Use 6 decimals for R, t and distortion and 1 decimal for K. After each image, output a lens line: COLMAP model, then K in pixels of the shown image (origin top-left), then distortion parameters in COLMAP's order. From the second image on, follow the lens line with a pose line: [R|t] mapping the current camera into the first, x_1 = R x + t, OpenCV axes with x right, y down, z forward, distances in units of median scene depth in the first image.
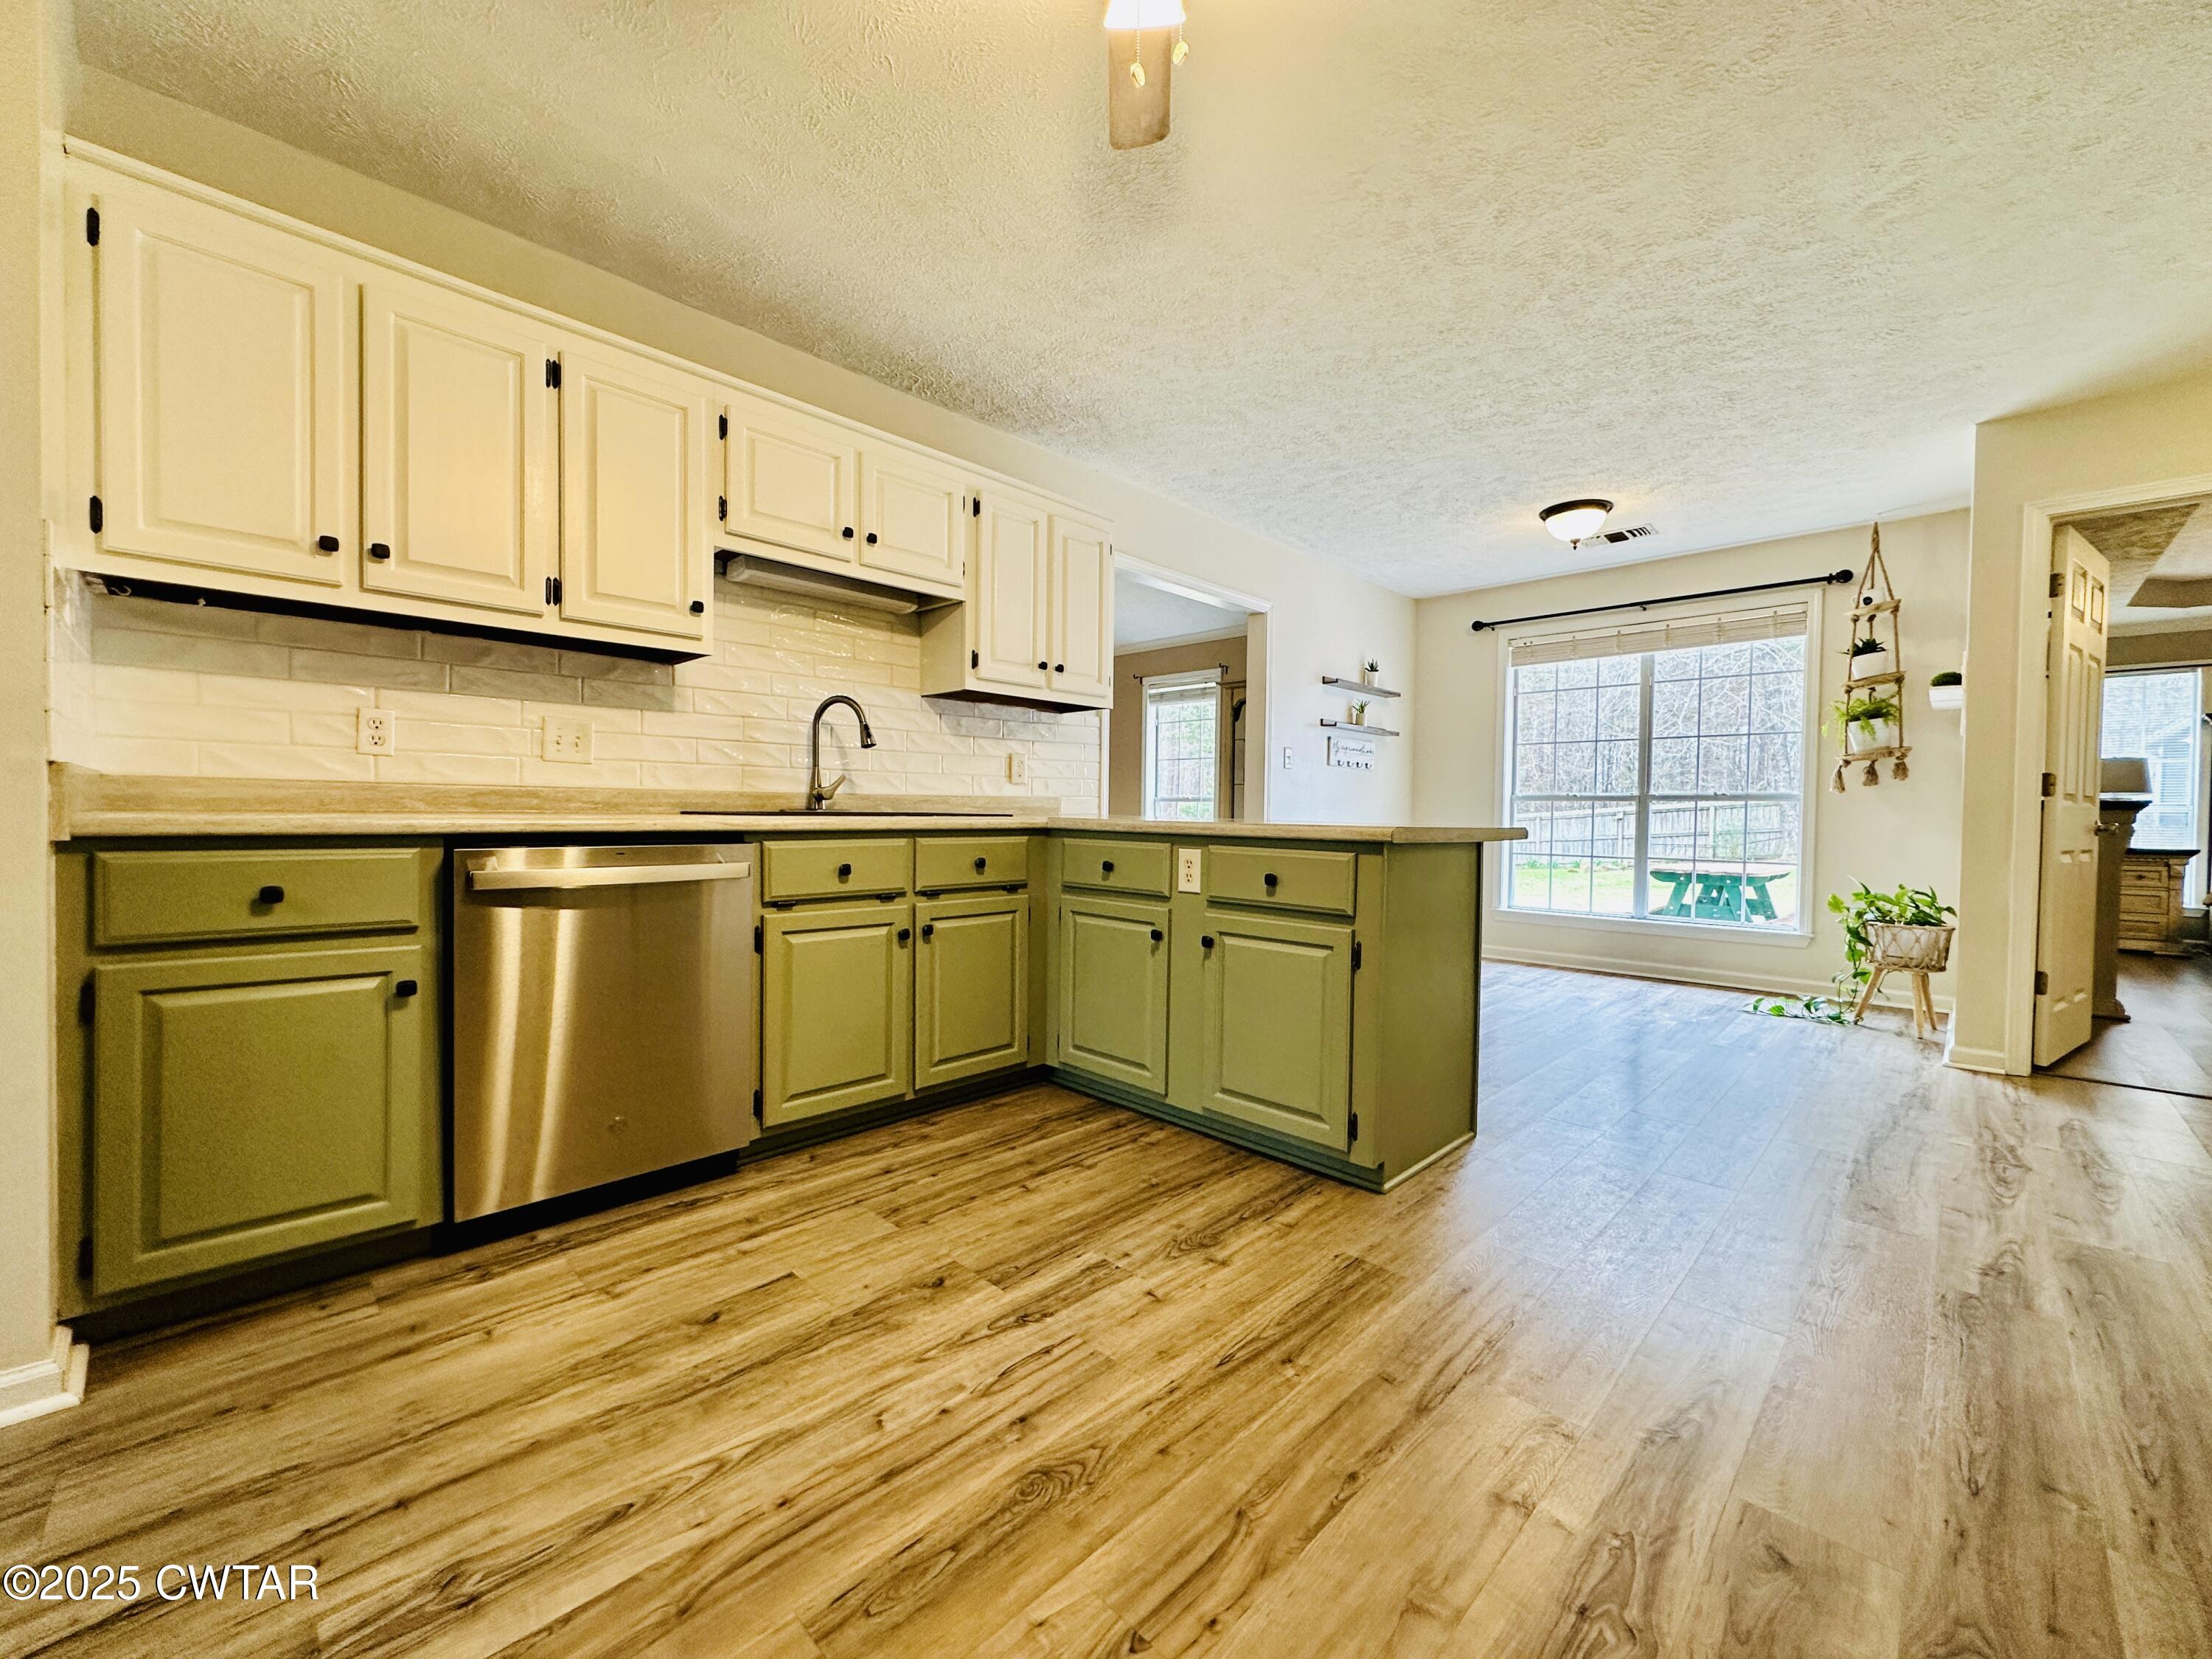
lens RADIAL K [[881.1, 0, 1103.0], [0, 881.1, 828.9], [0, 0, 1]] dist [-0.004980, 0.001191]
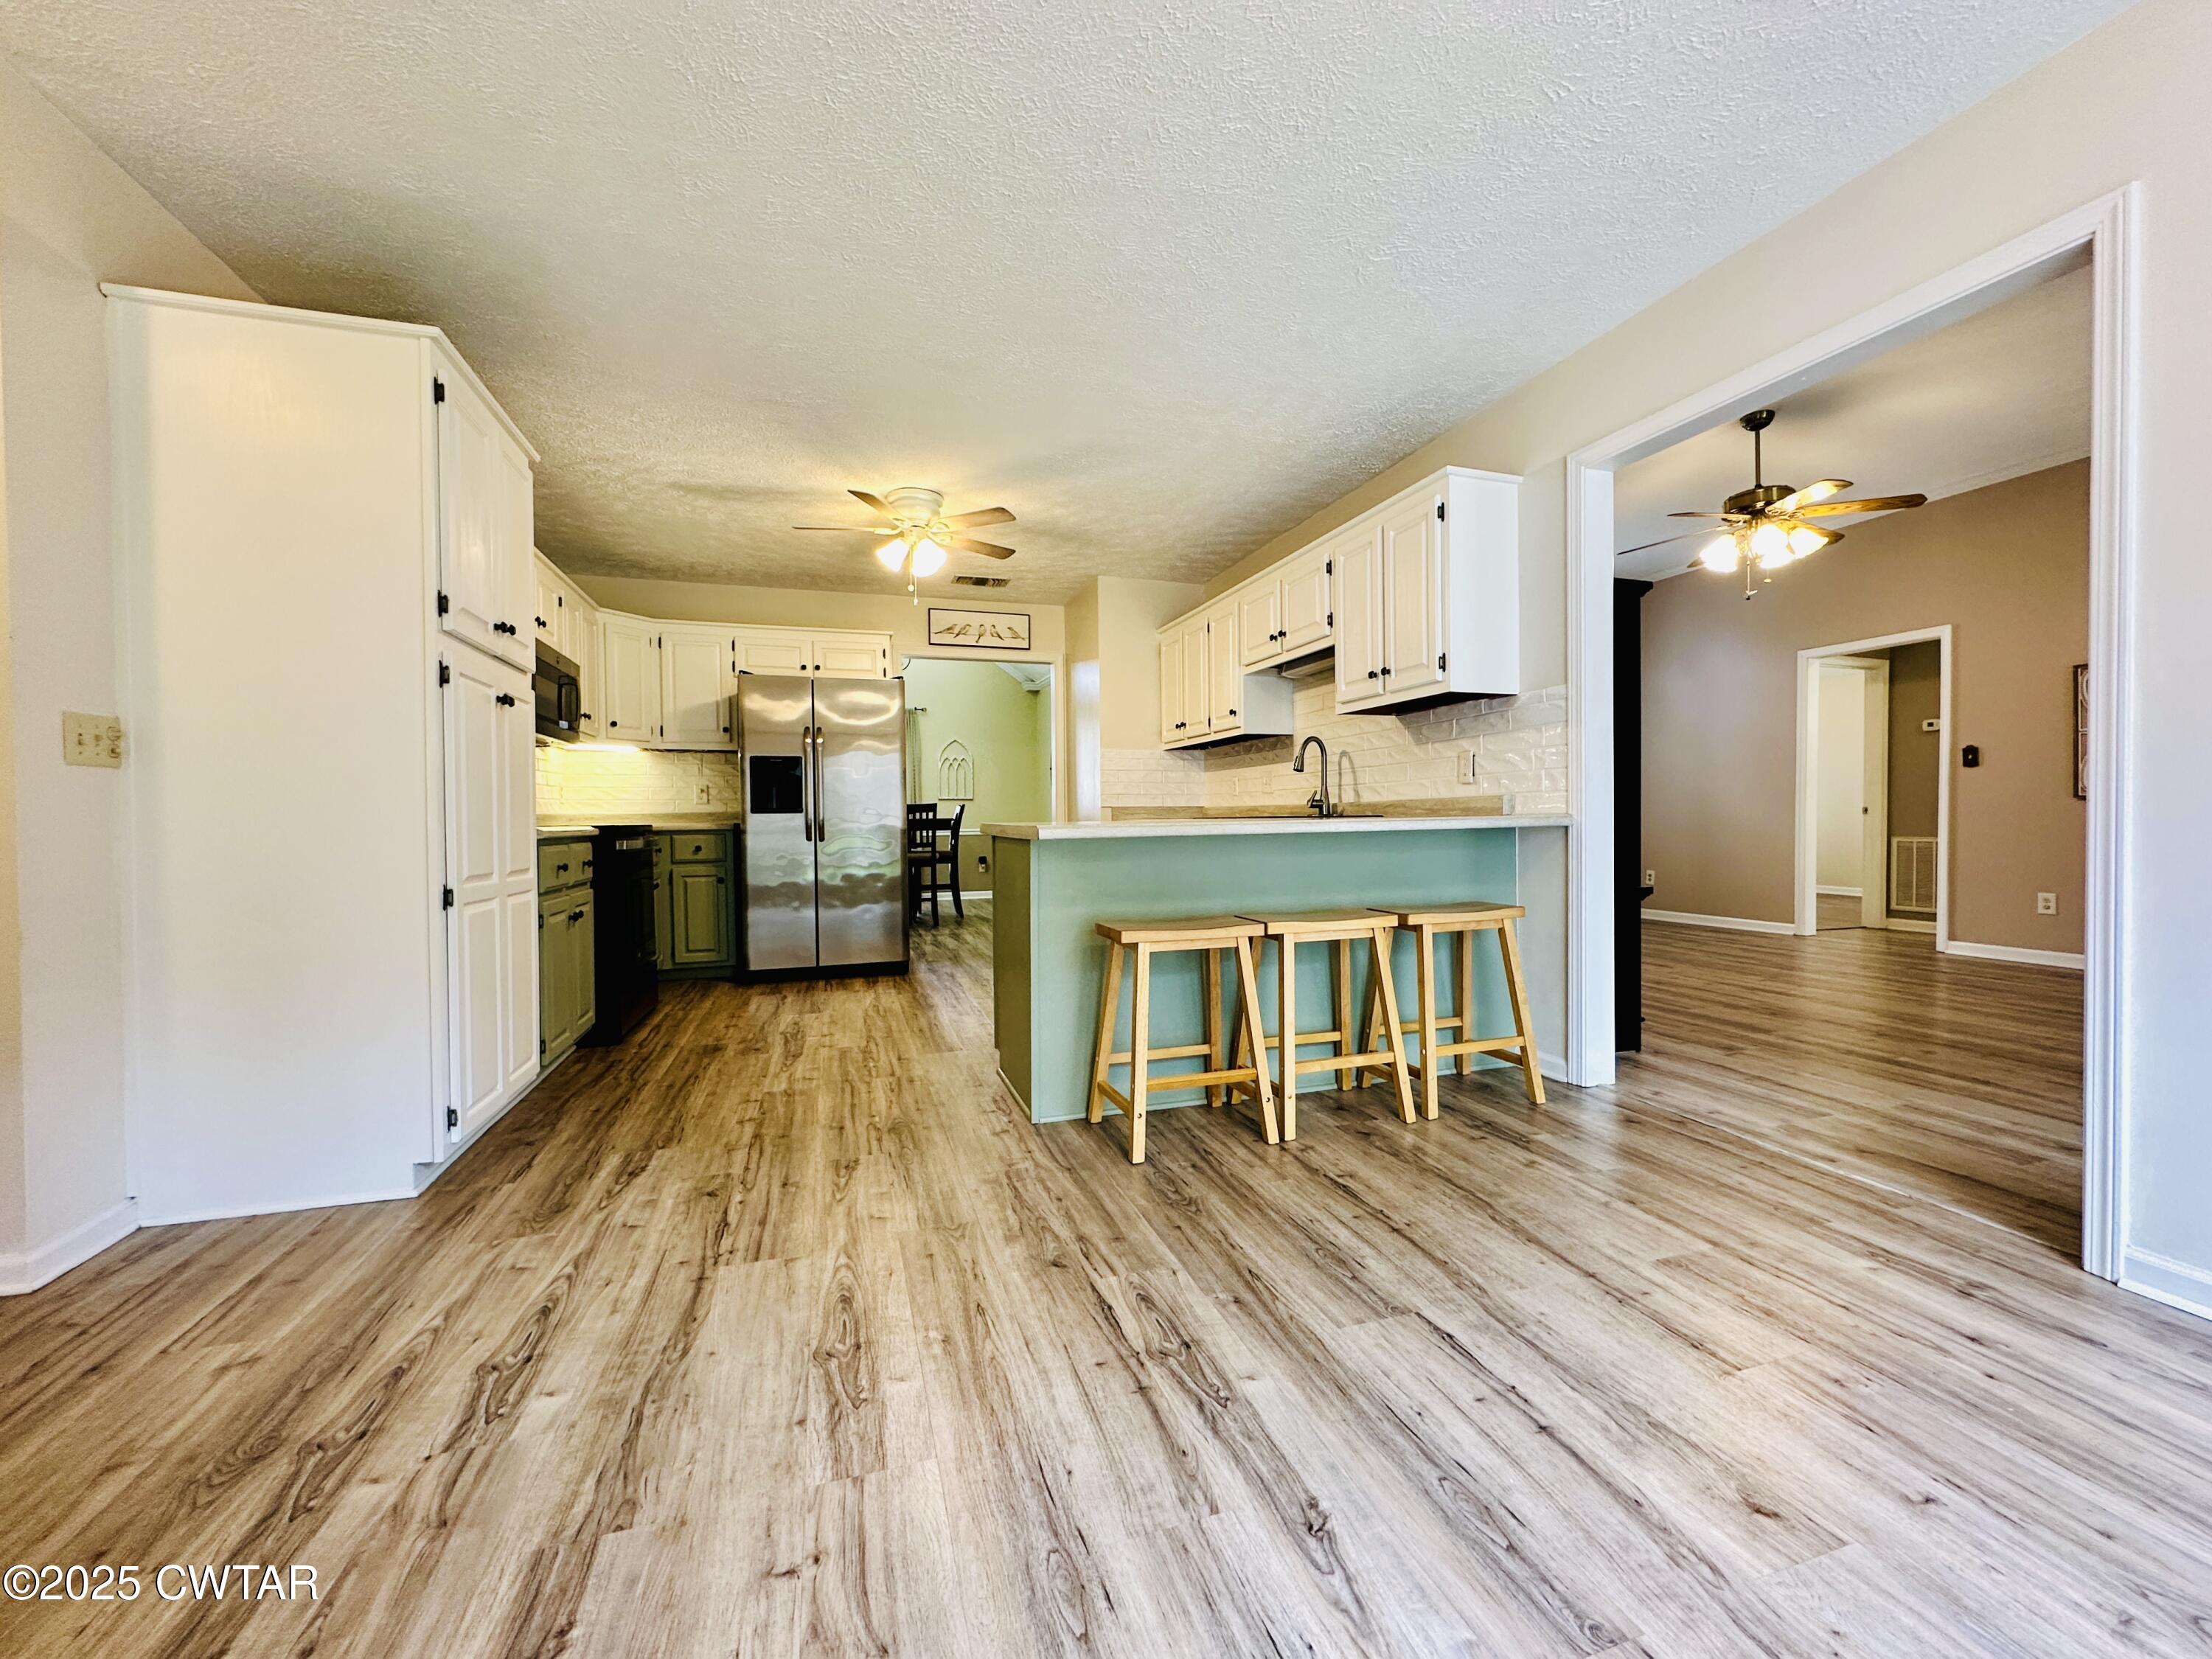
lens RADIAL K [[881.1, 0, 1104.2], [0, 881.1, 824.1], [0, 0, 1]] dist [-0.004980, 0.001191]
pose [[-0.469149, -0.003072, -0.883114, 1.466911], [-0.015733, 0.999864, 0.004880, -0.009625], [0.882979, 0.016183, -0.469134, 1.758255]]
